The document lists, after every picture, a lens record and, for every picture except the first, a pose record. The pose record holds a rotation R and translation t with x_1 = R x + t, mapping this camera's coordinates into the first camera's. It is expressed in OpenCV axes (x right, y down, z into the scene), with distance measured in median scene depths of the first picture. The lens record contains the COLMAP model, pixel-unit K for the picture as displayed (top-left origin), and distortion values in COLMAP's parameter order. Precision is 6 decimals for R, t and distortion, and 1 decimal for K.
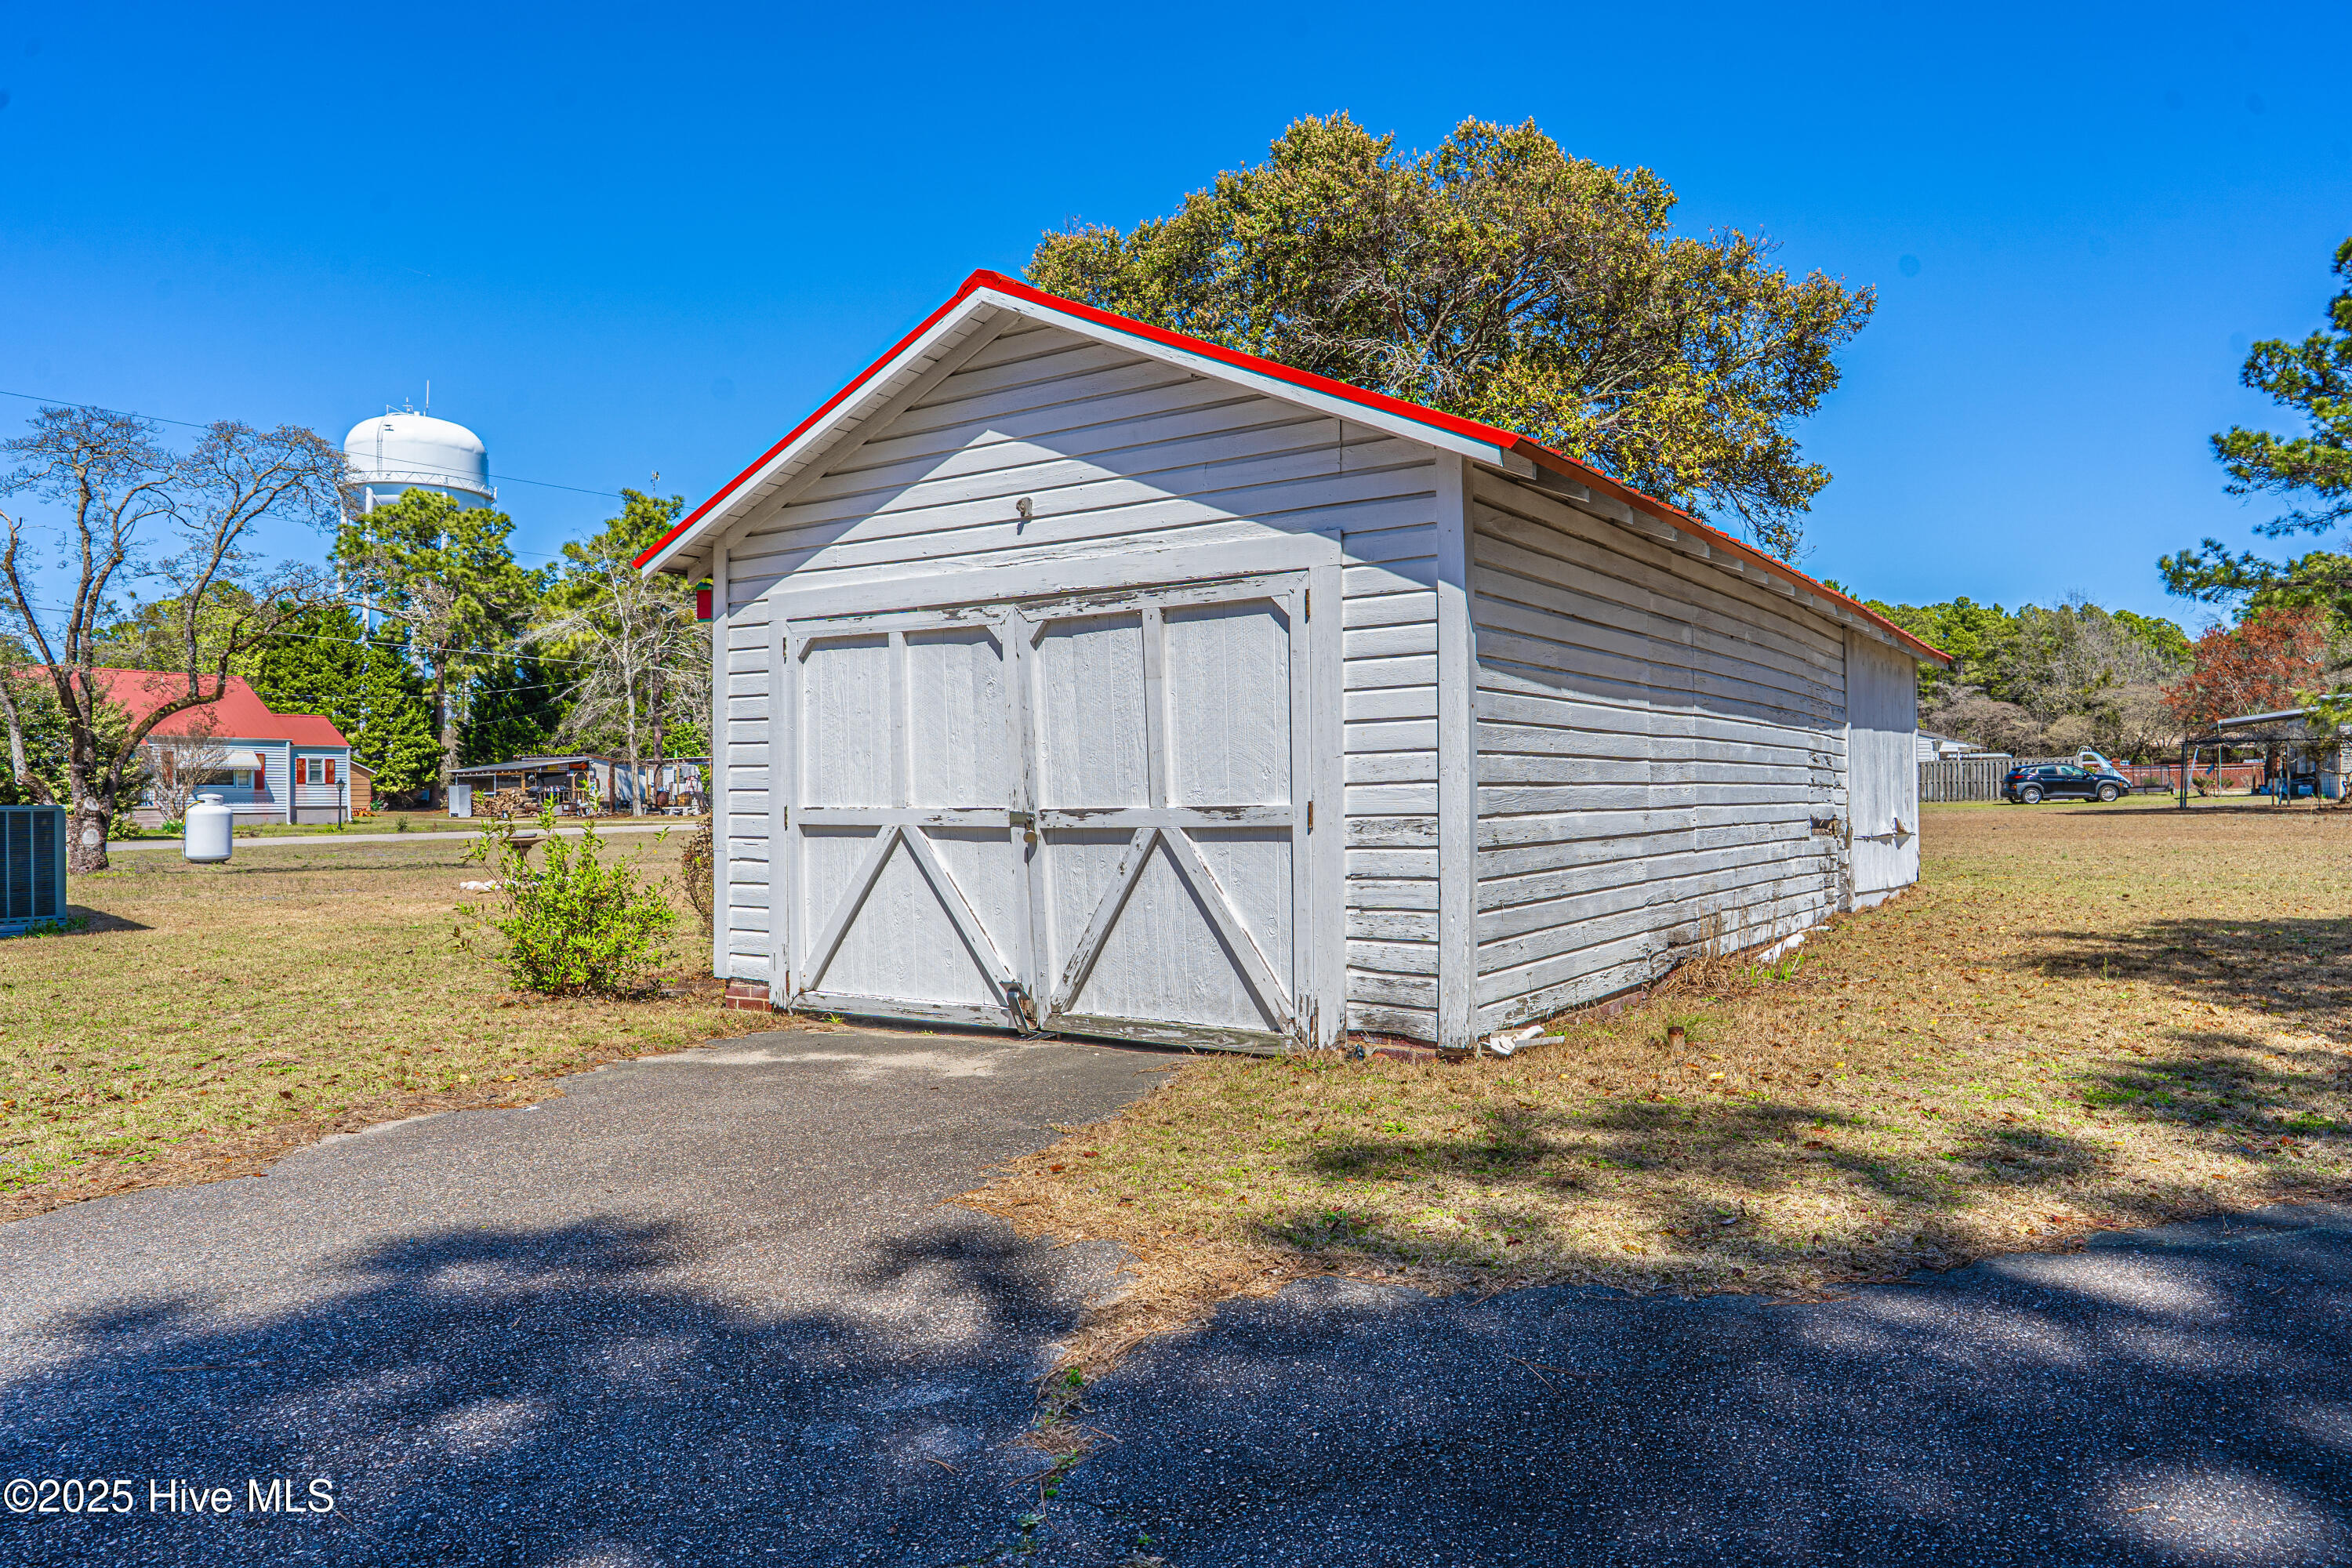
lens RADIAL K [[1574.6, 0, 1164.0], [0, 1574.6, 796.8], [0, 0, 1]] dist [-0.003689, 0.001213]
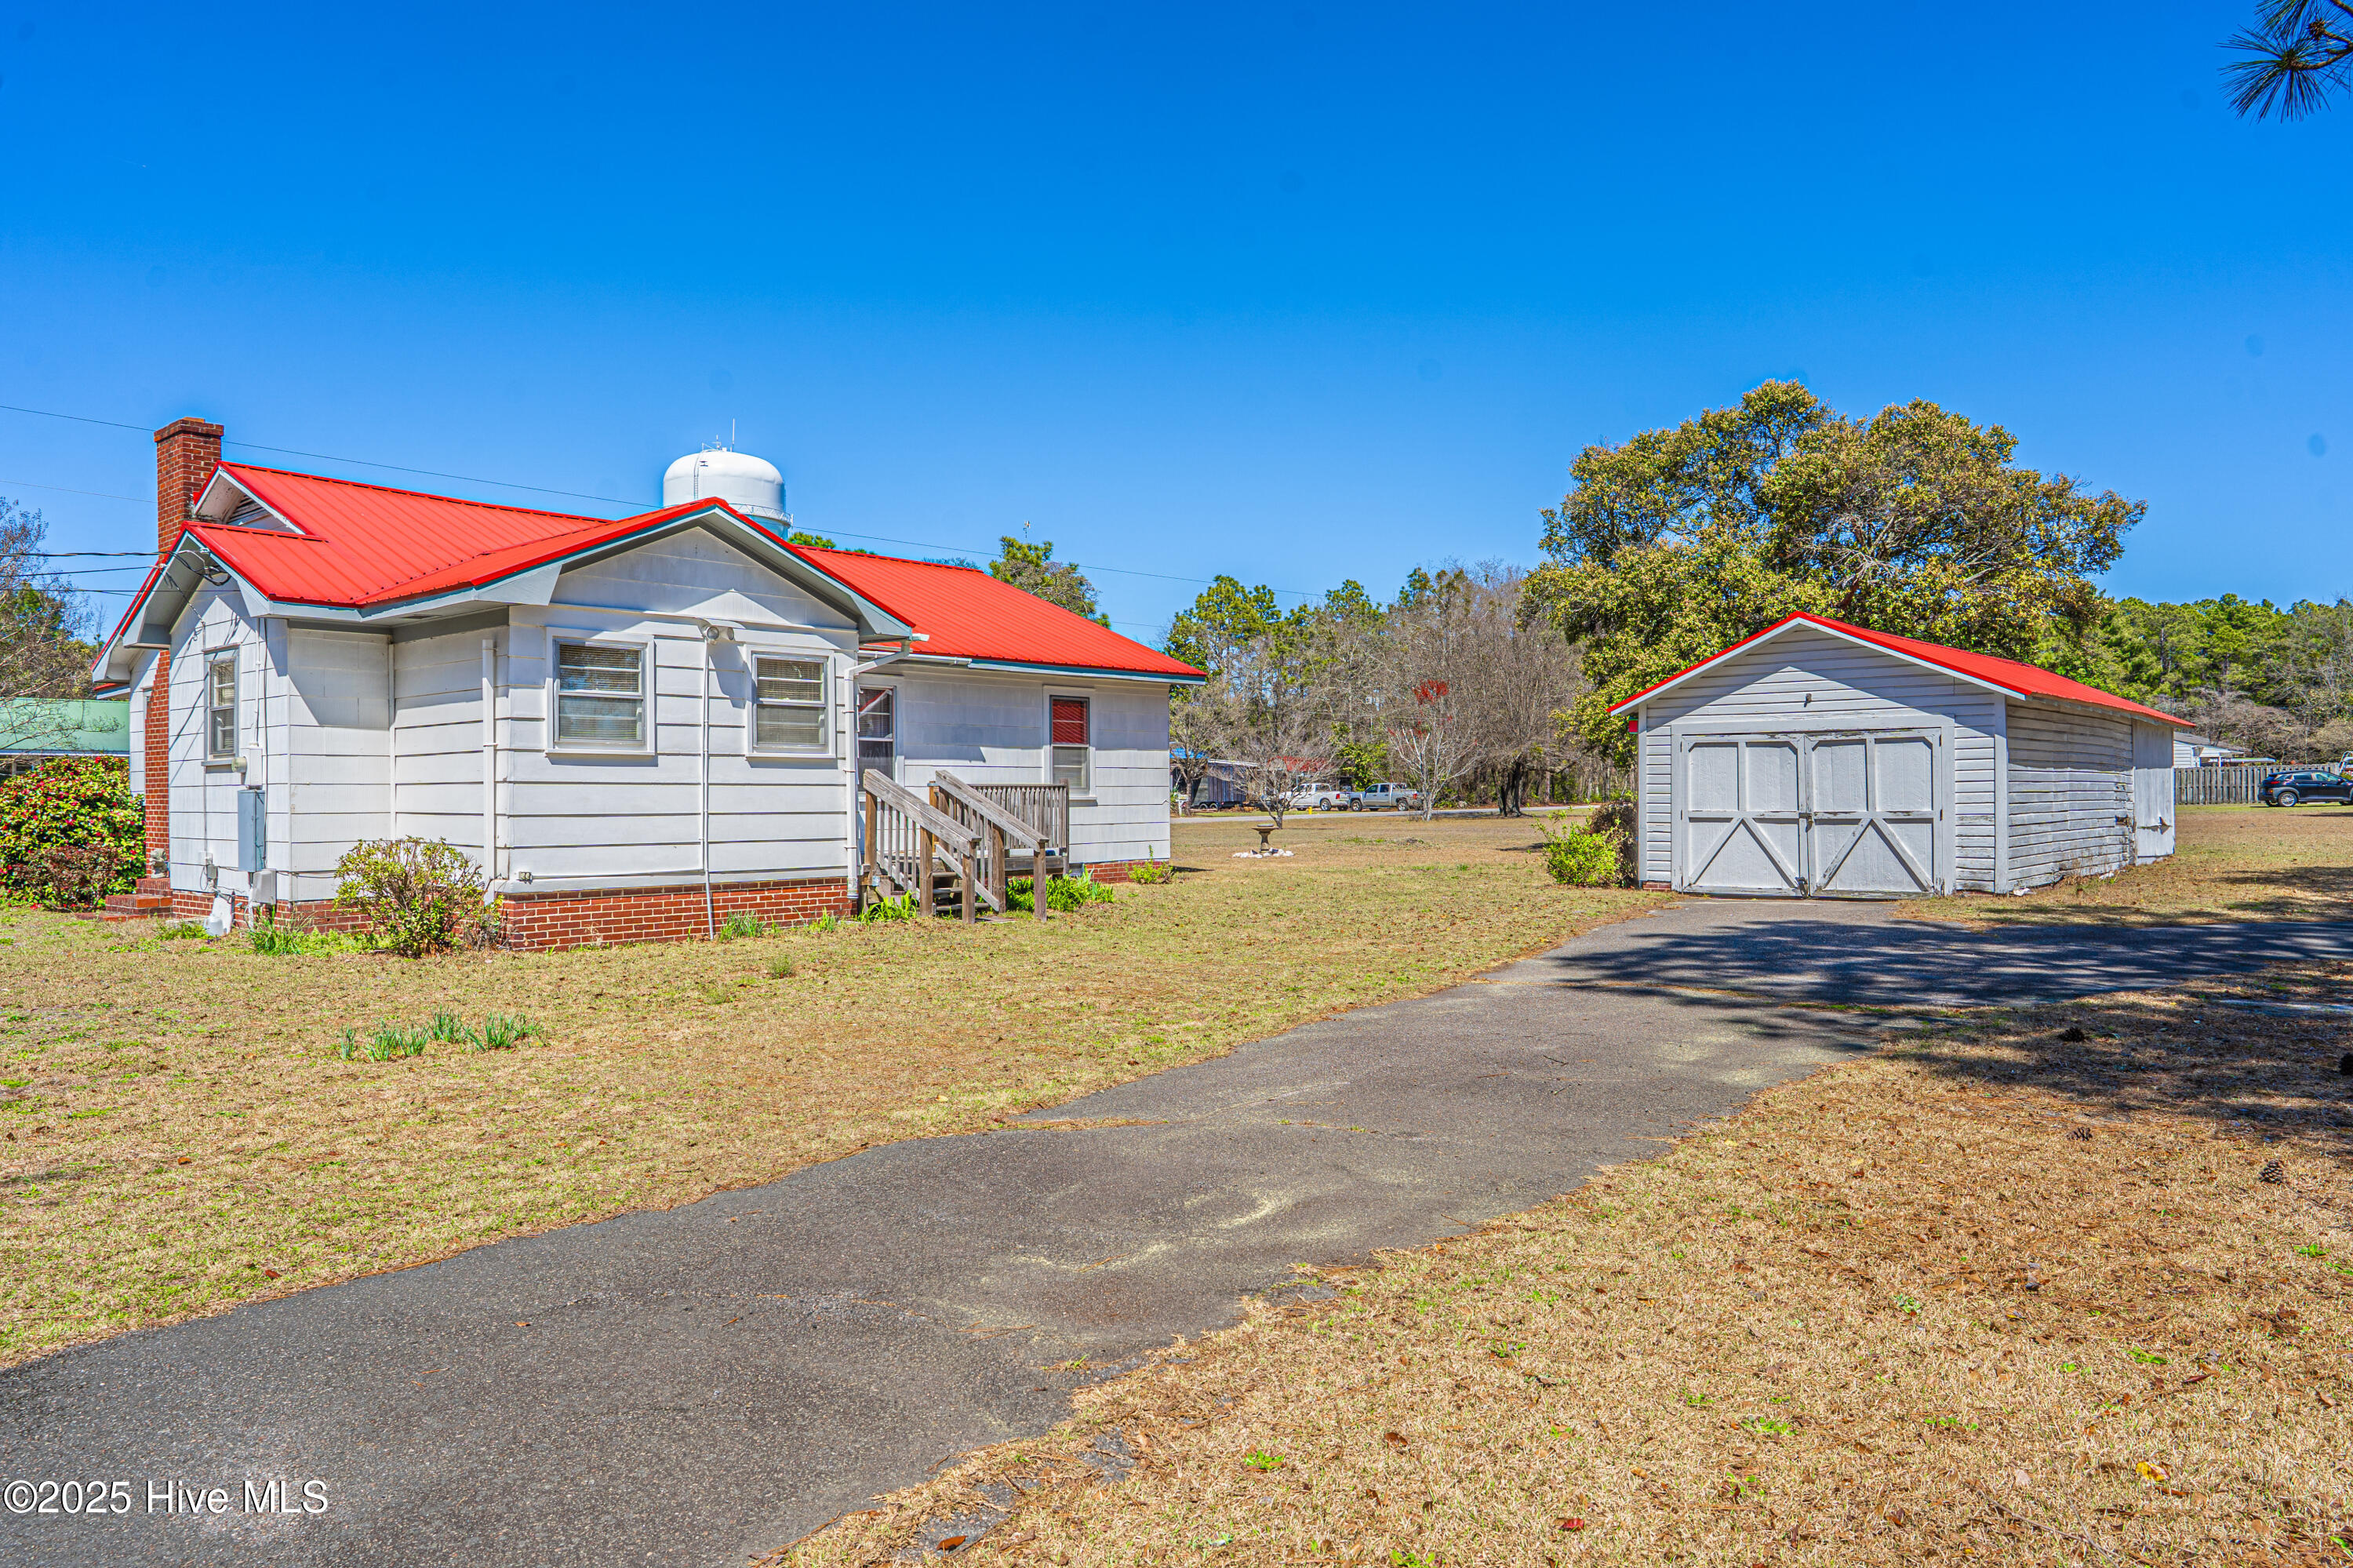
lens RADIAL K [[1575.3, 0, 1164.5], [0, 1575.3, 796.8], [0, 0, 1]] dist [-0.003689, 0.001213]
pose [[0.992009, 0.001651, -0.126158, -0.744308], [-0.001570, 0.999998, 0.000742, -0.015626], [0.126159, -0.000538, 0.992010, -1.578993]]
